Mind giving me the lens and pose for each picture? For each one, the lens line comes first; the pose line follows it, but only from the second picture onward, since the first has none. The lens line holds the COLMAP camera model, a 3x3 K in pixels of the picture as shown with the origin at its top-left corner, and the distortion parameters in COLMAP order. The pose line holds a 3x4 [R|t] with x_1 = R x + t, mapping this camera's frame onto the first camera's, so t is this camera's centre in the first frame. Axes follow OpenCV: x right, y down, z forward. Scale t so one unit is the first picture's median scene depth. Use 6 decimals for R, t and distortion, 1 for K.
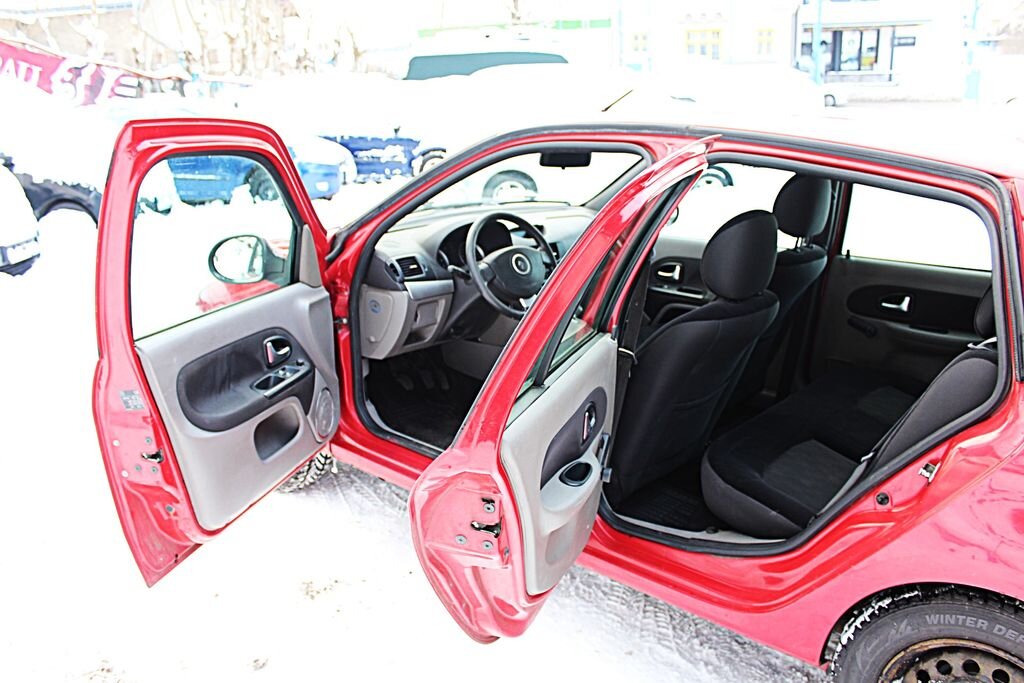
lens RADIAL K [[859.4, 0, 512.0], [0, 859.4, 341.5], [0, 0, 1]] dist [-0.175491, 0.158852]
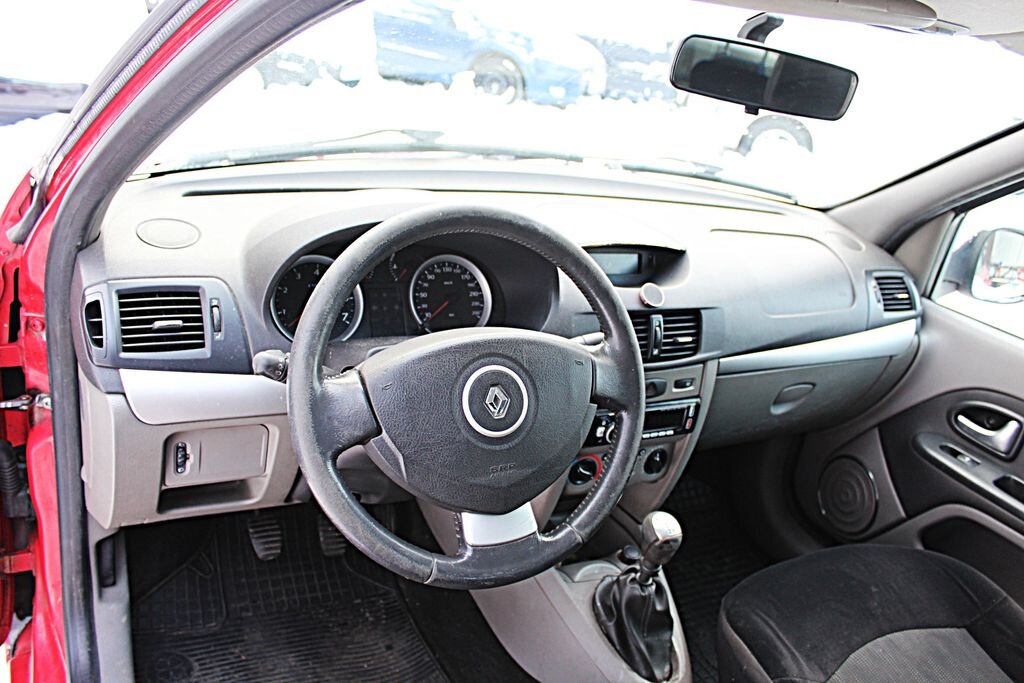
lens RADIAL K [[839.3, 0, 512.0], [0, 839.3, 341.5], [0, 0, 1]] dist [-0.165636, 0.142448]
pose [[0.926173, 0.263413, -0.269846, 0.029100], [-0.236737, 0.963151, 0.127654, -0.049182], [0.293528, -0.054347, 0.954404, 0.243270]]
